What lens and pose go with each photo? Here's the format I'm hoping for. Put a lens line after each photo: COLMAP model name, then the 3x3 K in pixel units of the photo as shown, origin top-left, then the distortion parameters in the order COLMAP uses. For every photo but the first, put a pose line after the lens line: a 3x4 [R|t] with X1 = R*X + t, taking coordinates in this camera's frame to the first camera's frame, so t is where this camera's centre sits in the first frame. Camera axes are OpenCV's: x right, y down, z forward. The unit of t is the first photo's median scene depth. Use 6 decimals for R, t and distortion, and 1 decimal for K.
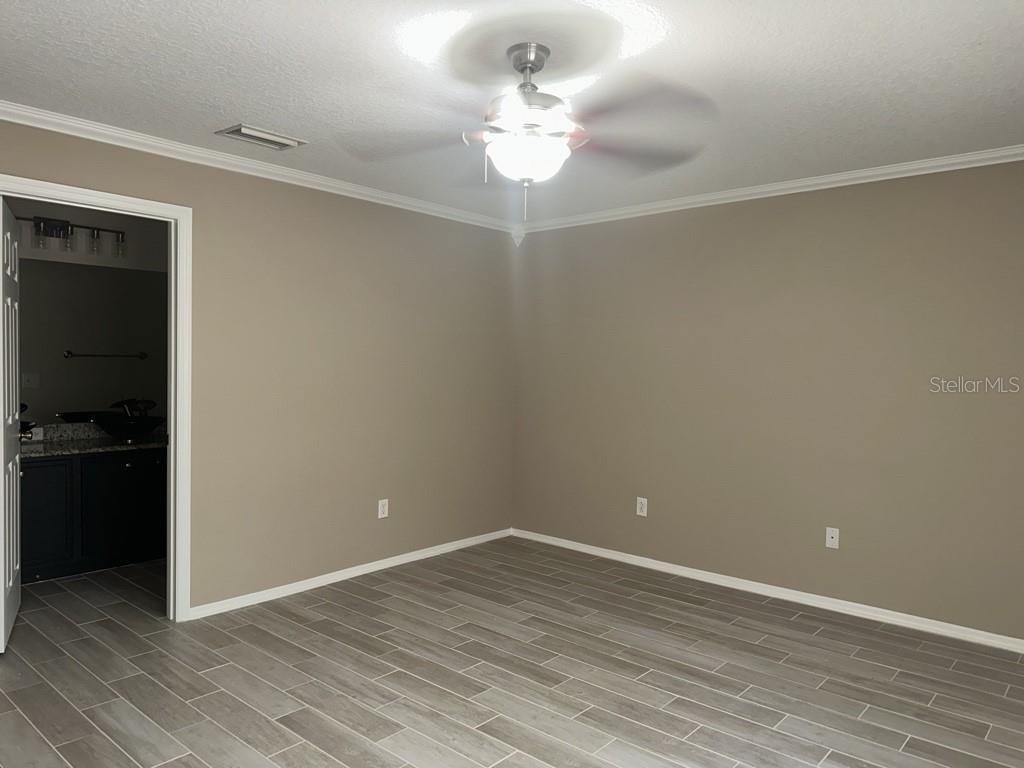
lens RADIAL K [[715.6, 0, 505.3], [0, 715.6, 379.6], [0, 0, 1]] dist [0.044746, -0.052761]
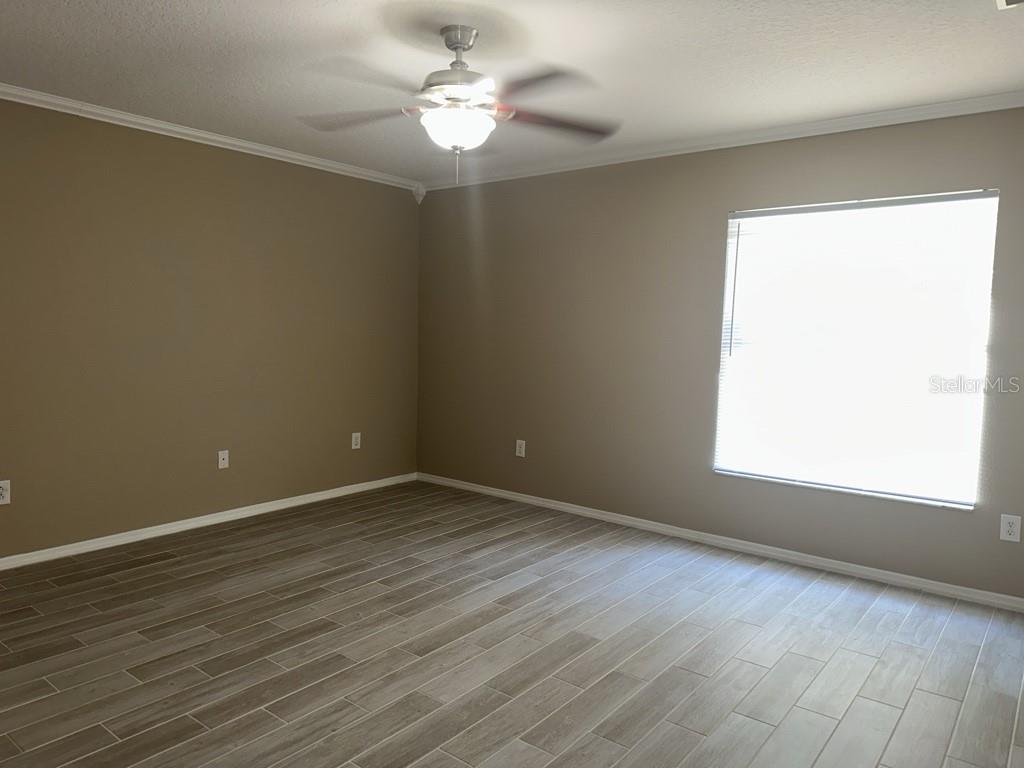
lens RADIAL K [[715.6, 0, 504.1], [0, 715.6, 385.6], [0, 0, 1]] dist [0.044746, -0.052761]
pose [[-0.032179, -0.108092, 0.993620, -0.835550], [0.006655, 0.994090, 0.108358, -0.023039], [-0.999460, 0.010100, -0.031269, 0.714896]]
